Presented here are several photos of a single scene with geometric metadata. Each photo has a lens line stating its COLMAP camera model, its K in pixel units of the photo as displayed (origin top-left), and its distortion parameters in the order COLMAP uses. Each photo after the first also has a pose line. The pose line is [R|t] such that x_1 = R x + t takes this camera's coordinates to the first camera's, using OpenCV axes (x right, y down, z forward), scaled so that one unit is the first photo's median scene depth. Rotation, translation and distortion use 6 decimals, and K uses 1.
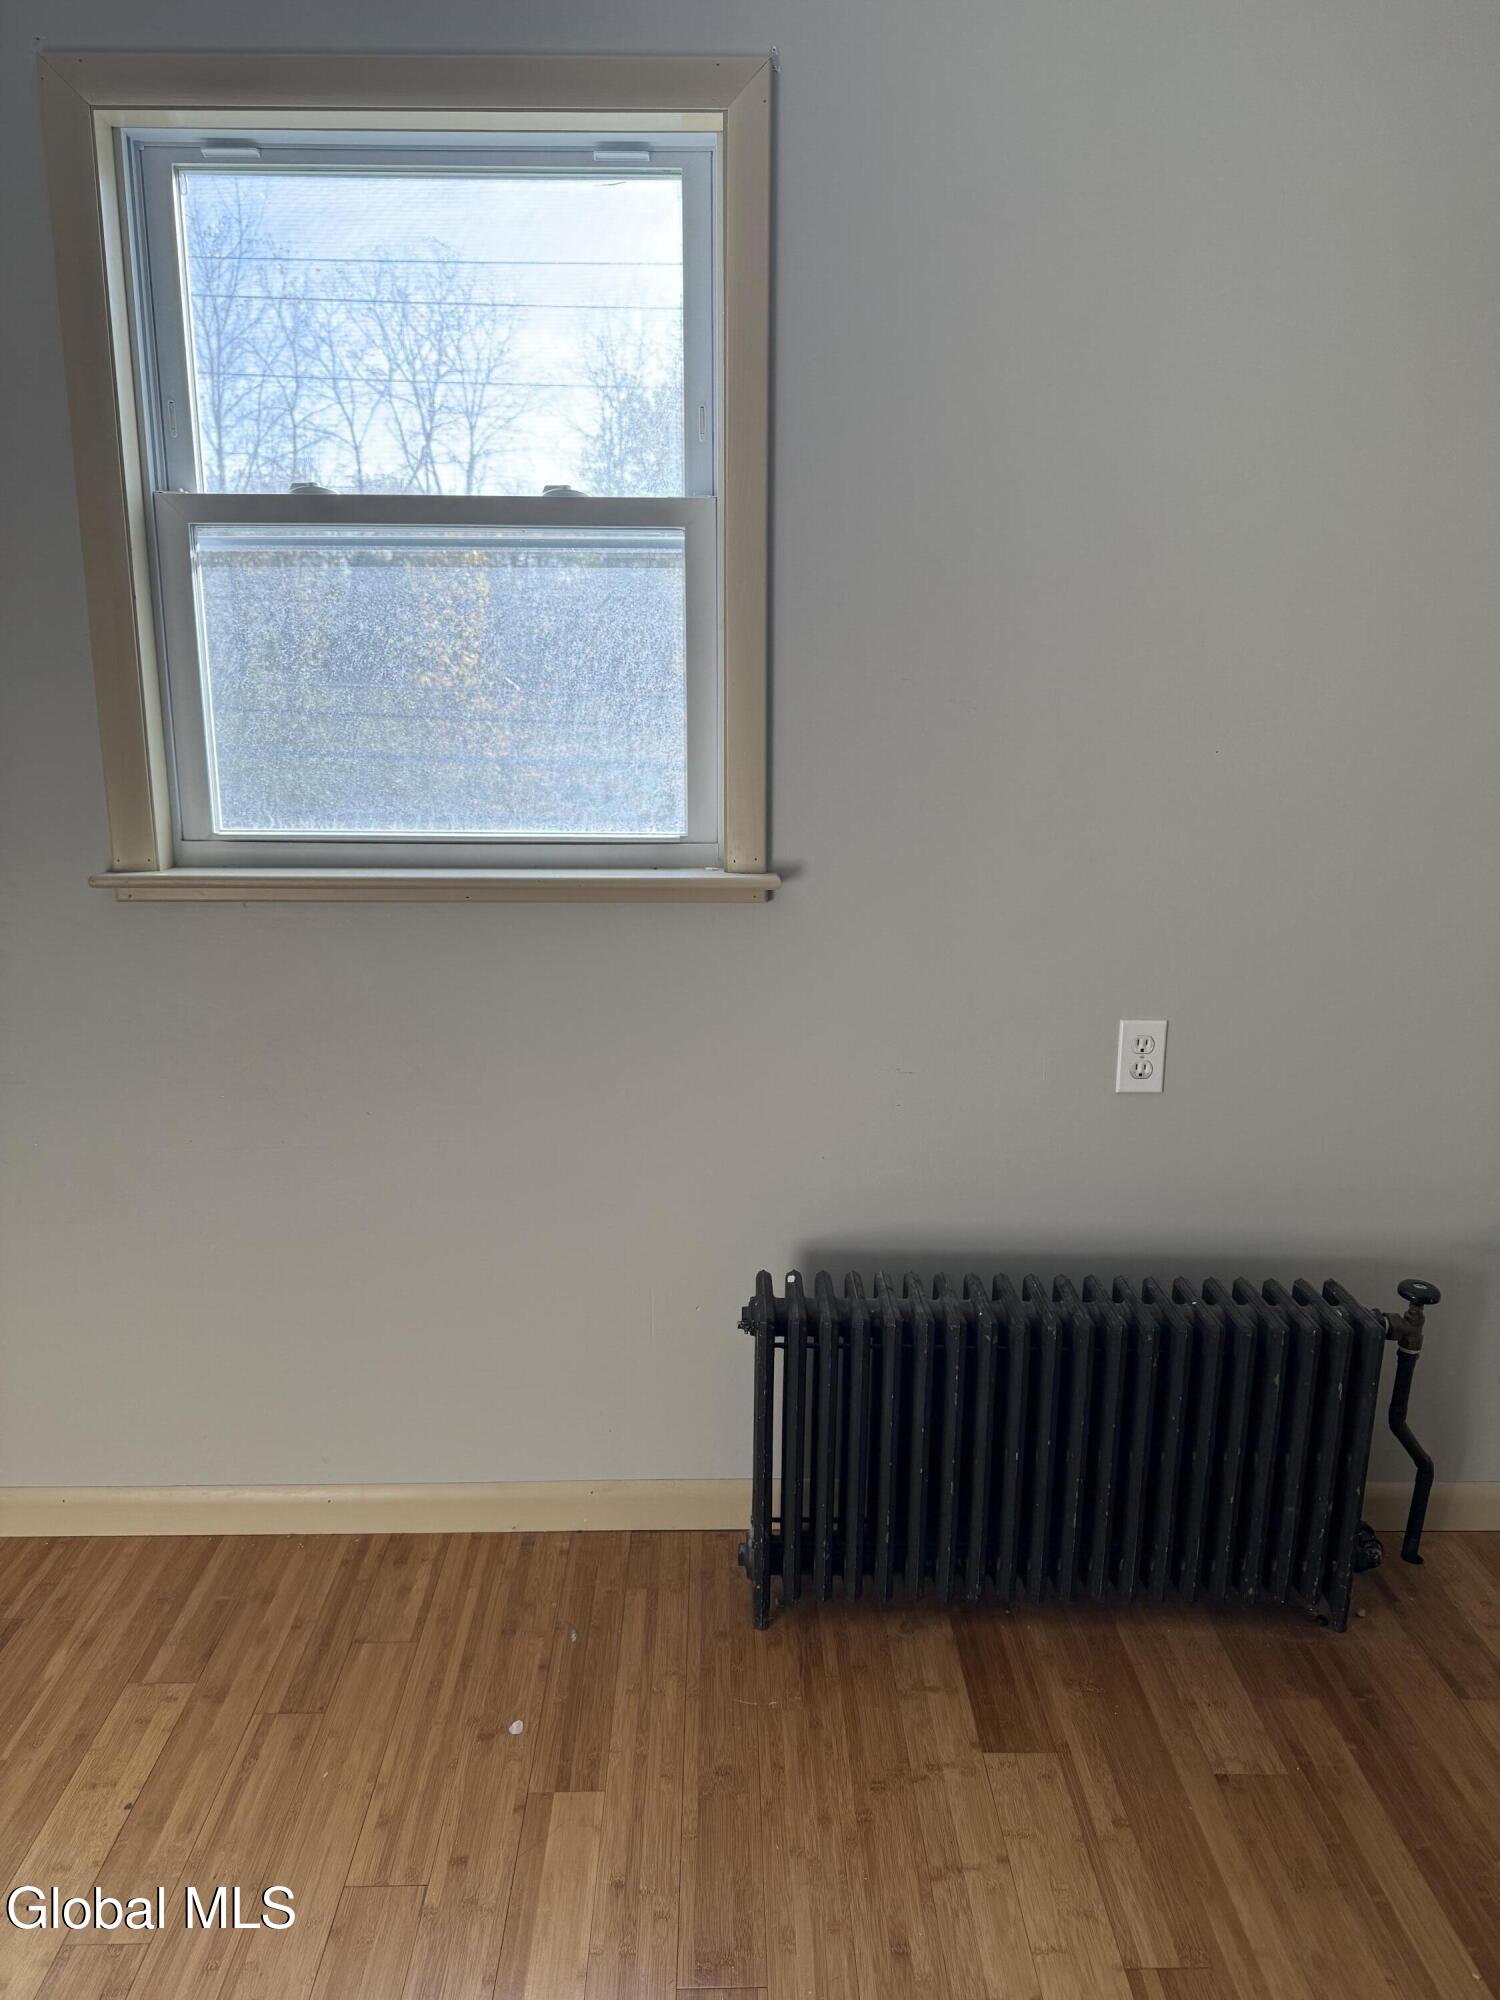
lens RADIAL K [[1423.2, 0, 761.5], [0, 1423.2, 995.9], [0, 0, 1]] dist [0.047158, -0.038192]
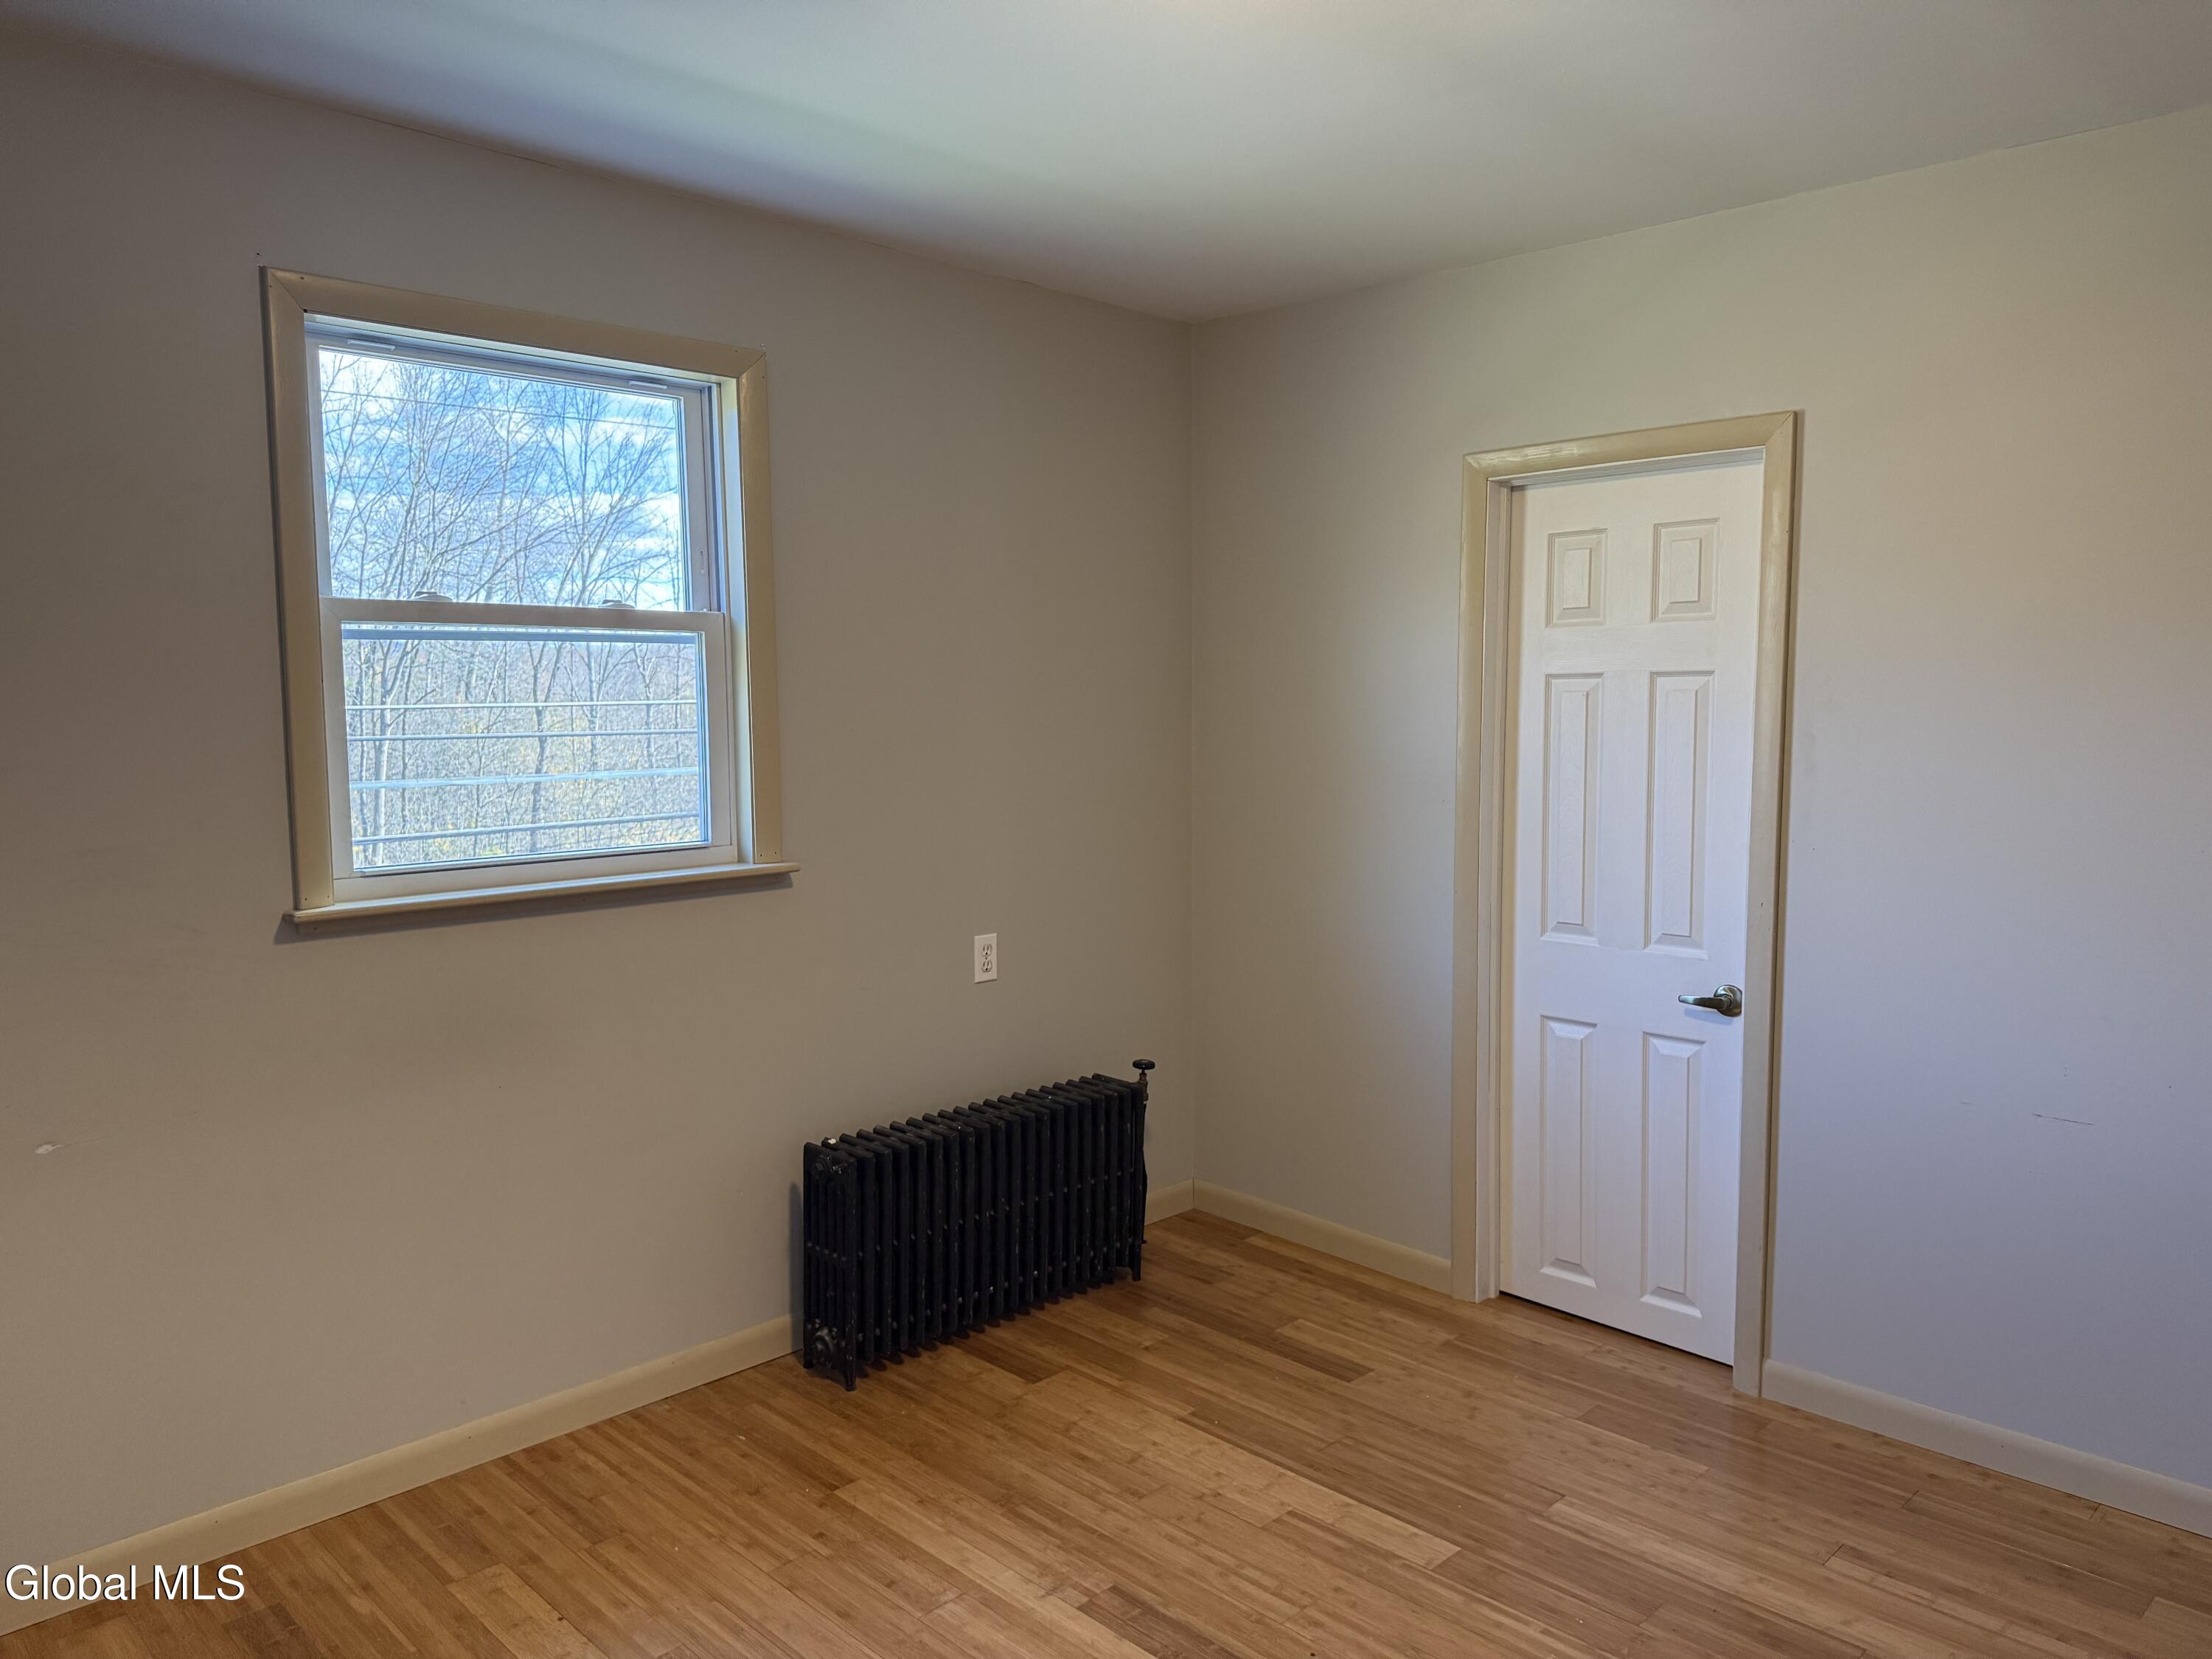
lens RADIAL K [[1574.1, 0, 1094.7], [0, 1574.1, 838.6], [0, 0, 1]] dist [0.047158, -0.038192]
pose [[0.725653, -0.079529, 0.683449, -0.885905], [0.156890, 0.986256, -0.051813, 0.023263], [-0.669935, 0.144825, 0.728157, -0.393189]]
